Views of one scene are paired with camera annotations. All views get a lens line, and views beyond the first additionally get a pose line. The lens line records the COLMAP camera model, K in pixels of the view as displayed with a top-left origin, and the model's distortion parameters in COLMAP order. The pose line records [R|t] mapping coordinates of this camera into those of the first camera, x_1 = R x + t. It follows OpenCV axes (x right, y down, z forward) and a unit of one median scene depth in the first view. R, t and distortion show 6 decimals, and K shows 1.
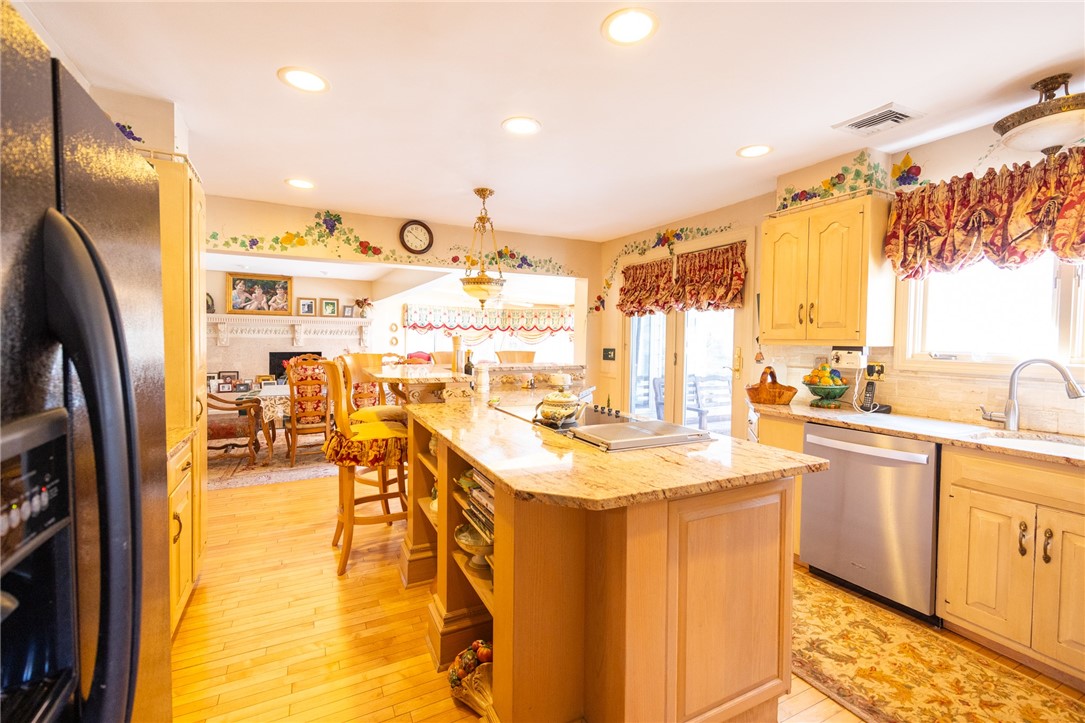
lens RADIAL K [[457.5, 0, 541.4], [0, 457.5, 357.6], [0, 0, 1]] dist [0.000672, 0.000073]
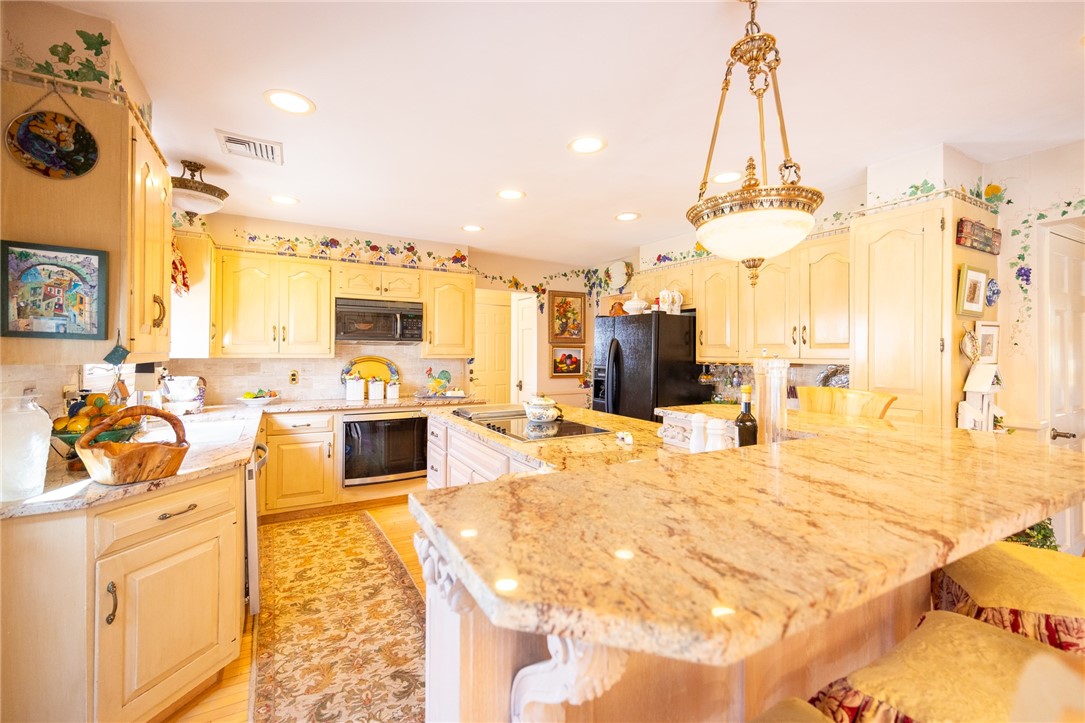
lens RADIAL K [[457.5, 0, 543.2], [0, 457.5, 352.7], [0, 0, 1]] dist [0.000672, 0.000073]
pose [[-0.998651, -0.010034, -0.050947, 0.111825], [-0.011797, 0.999337, 0.034436, -0.094670], [0.050568, 0.034990, -0.998107, 2.371075]]
